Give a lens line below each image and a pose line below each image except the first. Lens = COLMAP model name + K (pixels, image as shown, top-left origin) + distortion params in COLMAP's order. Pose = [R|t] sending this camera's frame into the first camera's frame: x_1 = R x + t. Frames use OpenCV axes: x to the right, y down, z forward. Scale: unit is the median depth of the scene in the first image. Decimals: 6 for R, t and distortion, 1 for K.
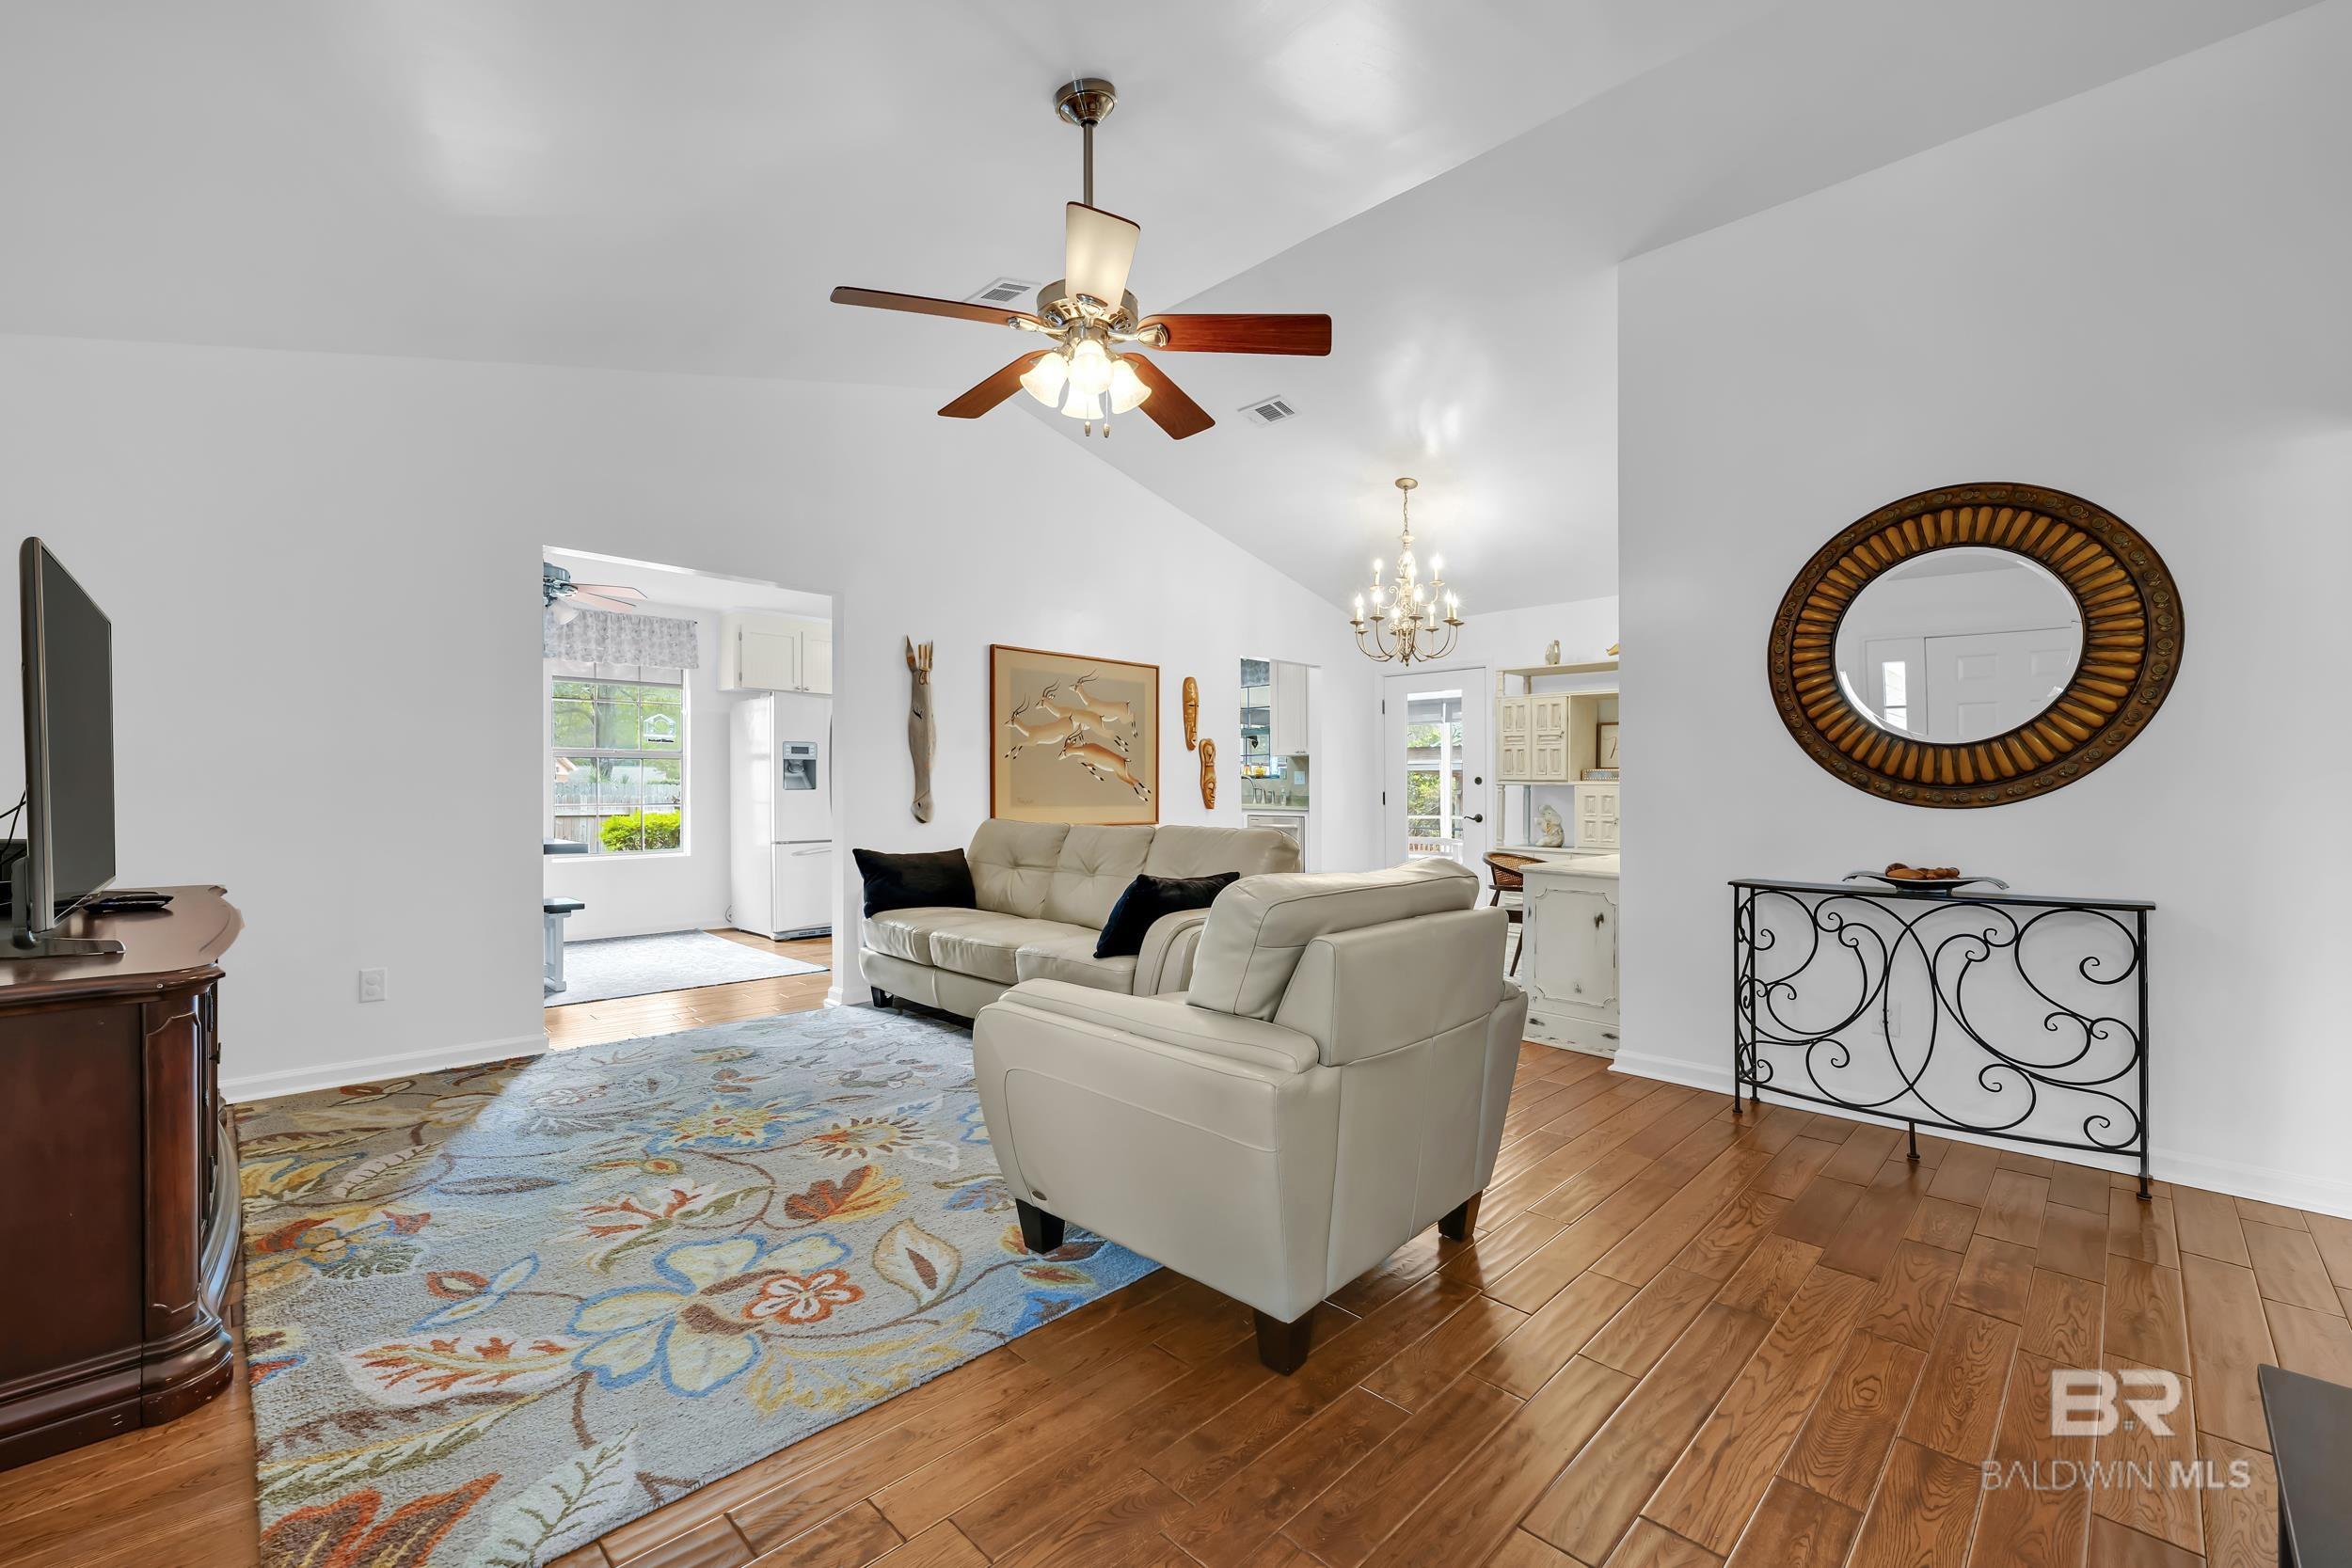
lens RADIAL K [[977.8, 0, 1175.1], [0, 977.8, 780.0], [0, 0, 1]] dist [-0.001157, 0.000527]
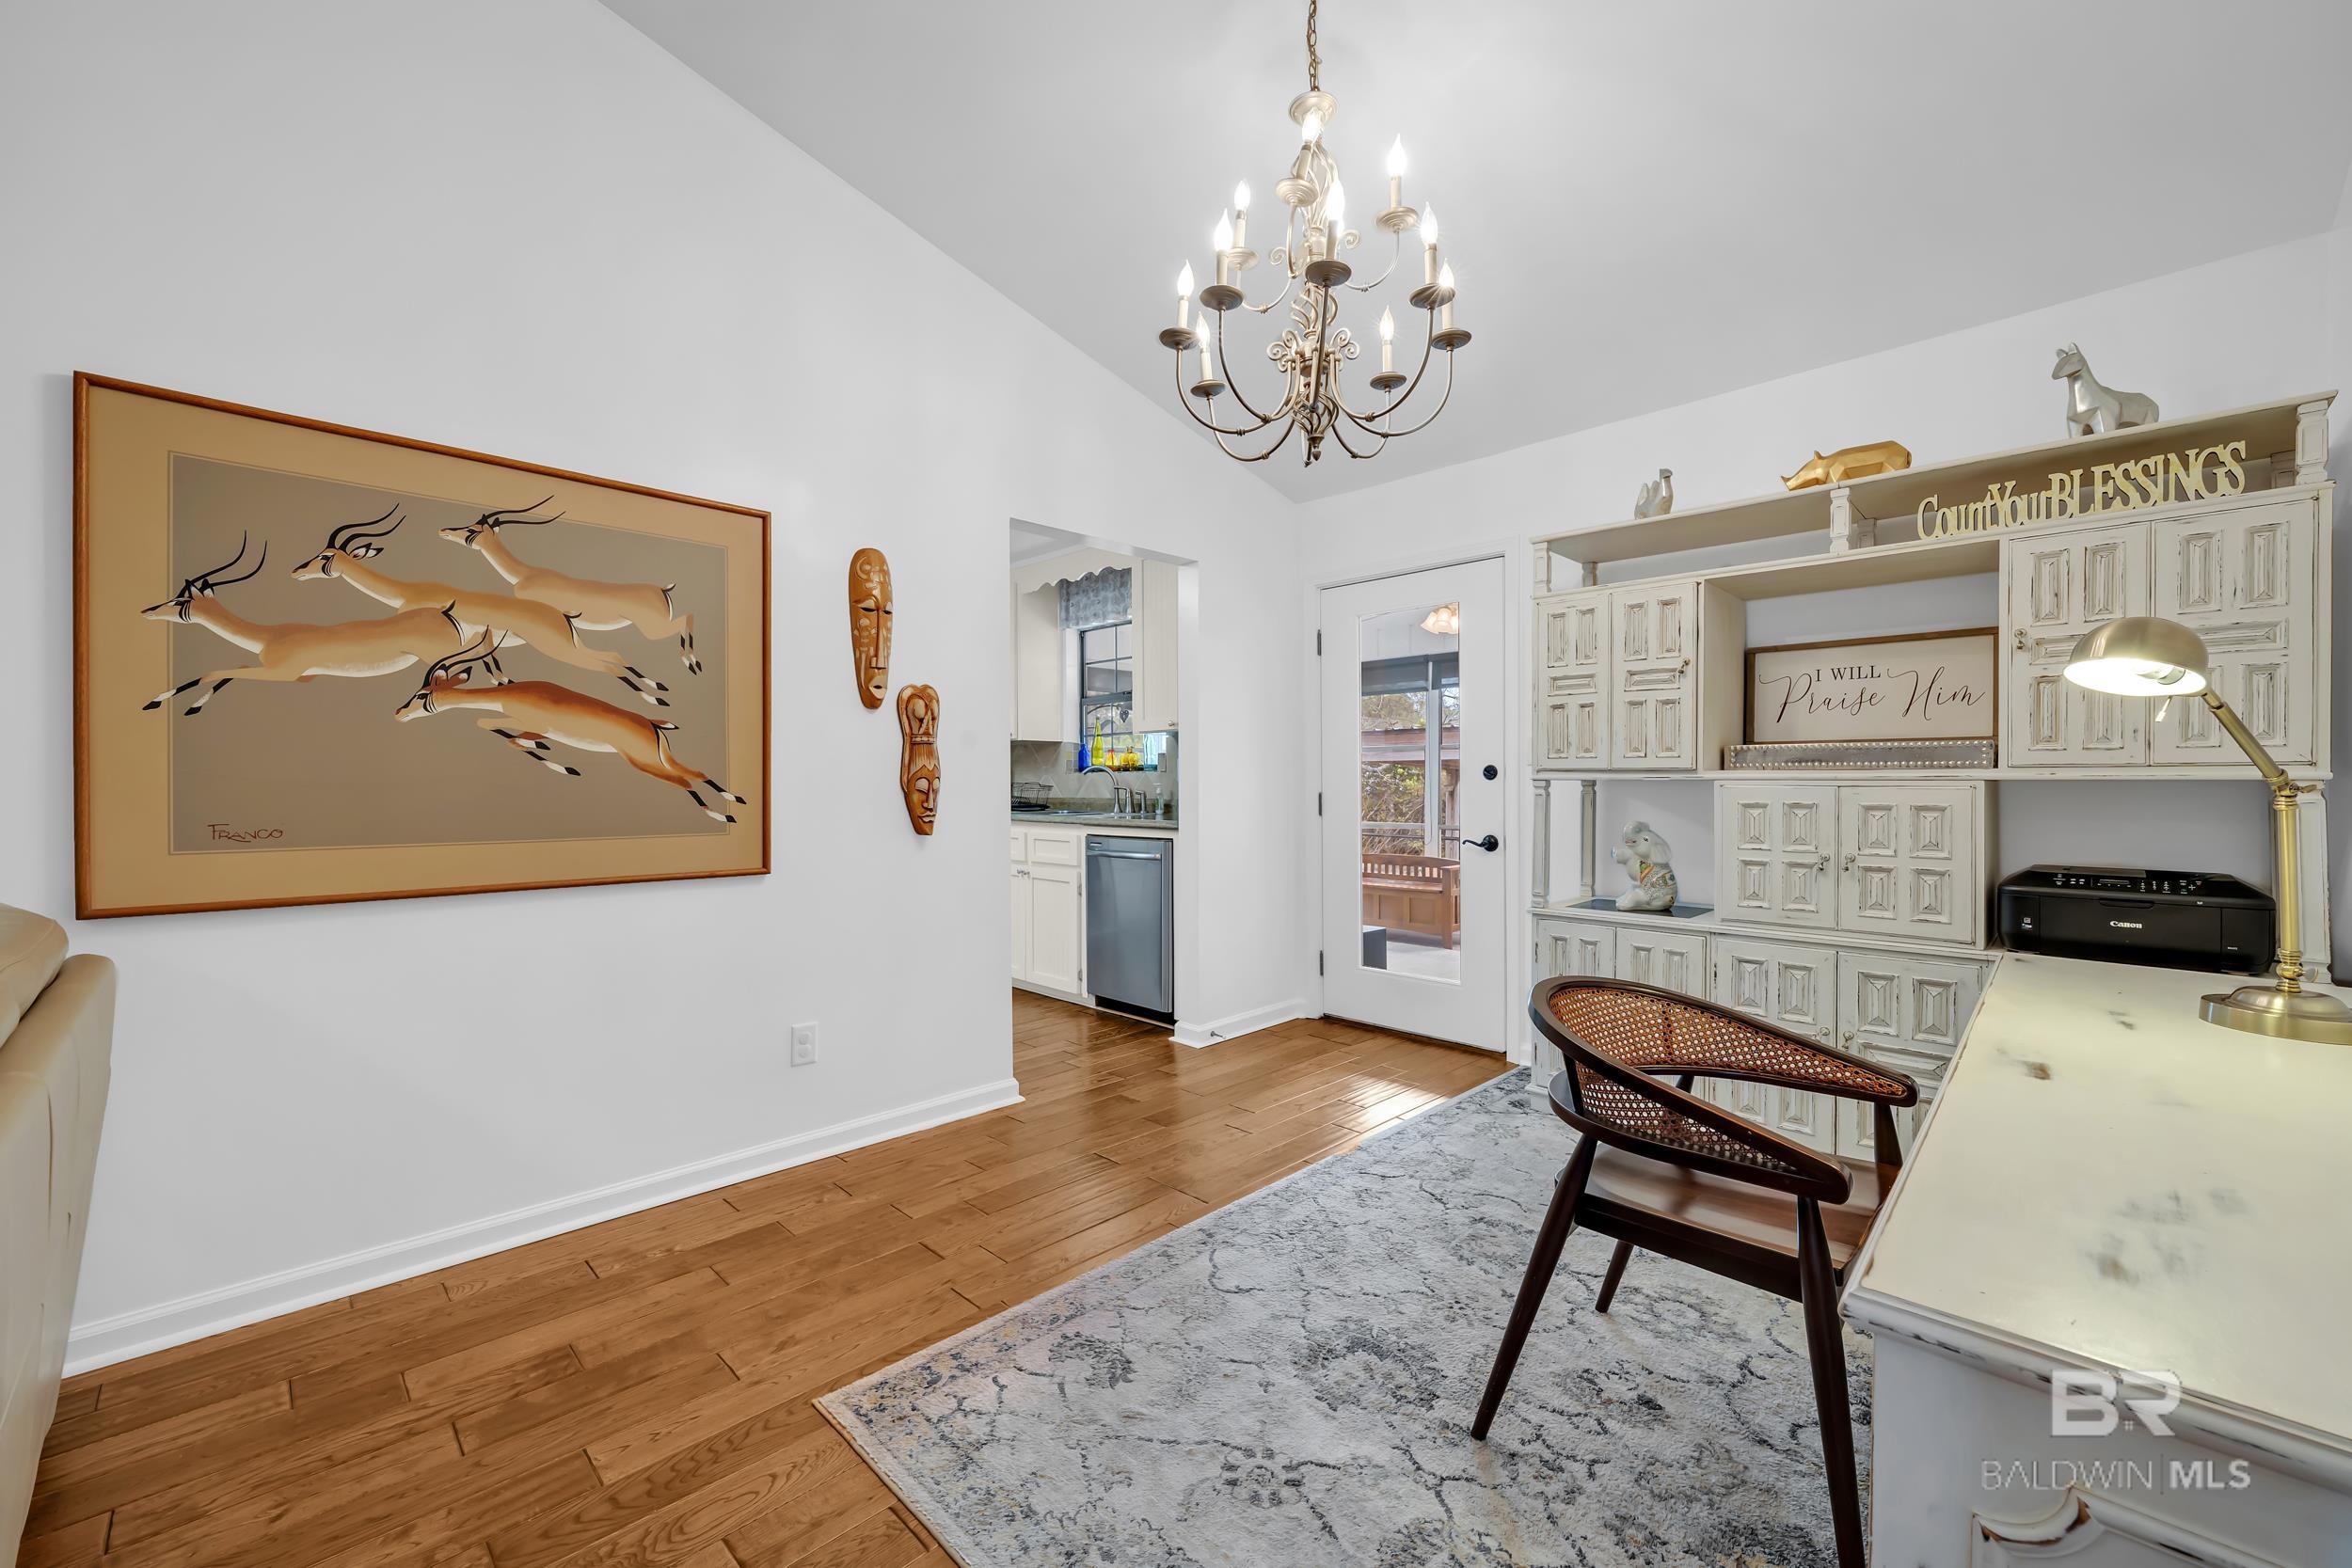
lens RADIAL K [[909.9, 0, 1197.0], [0, 909.9, 787.9], [0, 0, 1]] dist [-0.002752, 0.000802]
pose [[0.999908, -0.005324, 0.012494, 0.163185], [0.005157, 0.999897, 0.013424, 0.001981], [-0.012564, -0.013358, 0.999832, 0.571512]]
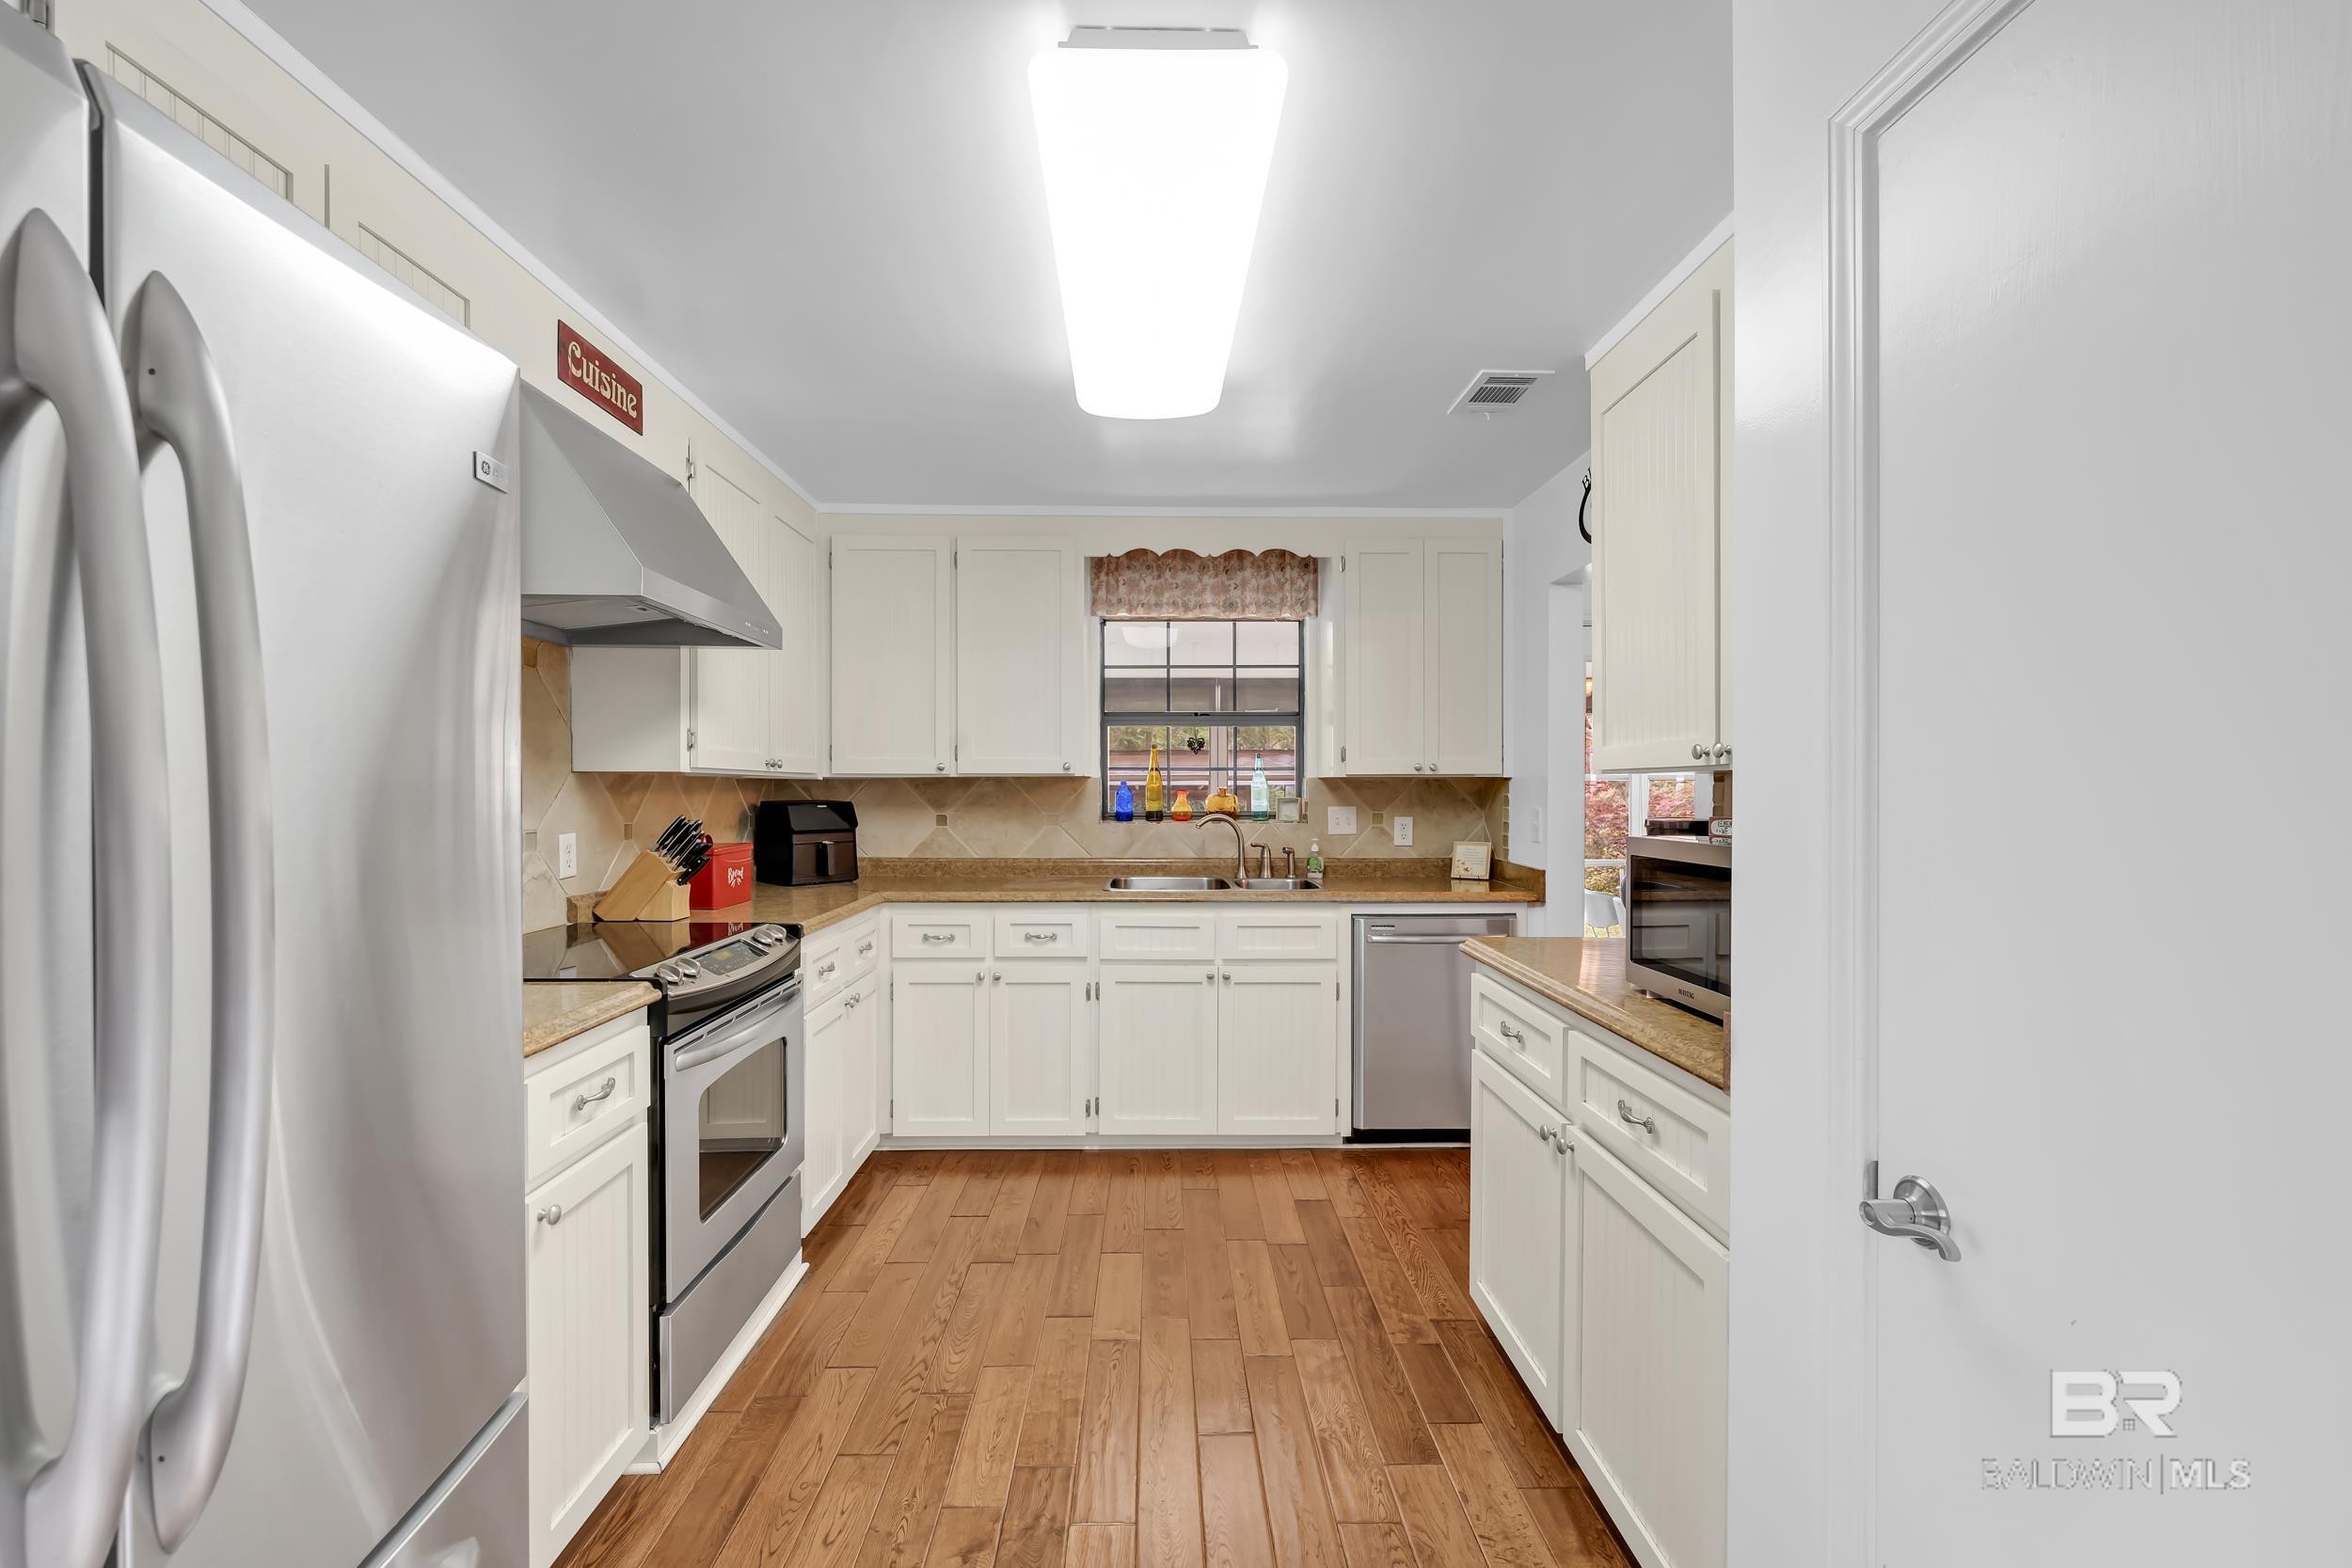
lens RADIAL K [[909.9, 0, 1165.3], [0, 909.9, 792.3], [0, 0, 1]] dist [-0.002752, 0.000802]
pose [[0.689302, -0.009203, 0.724415, -0.324676], [-0.001237, 0.999903, 0.013879, -0.027390], [-0.724473, -0.010463, 0.689224, 0.968272]]
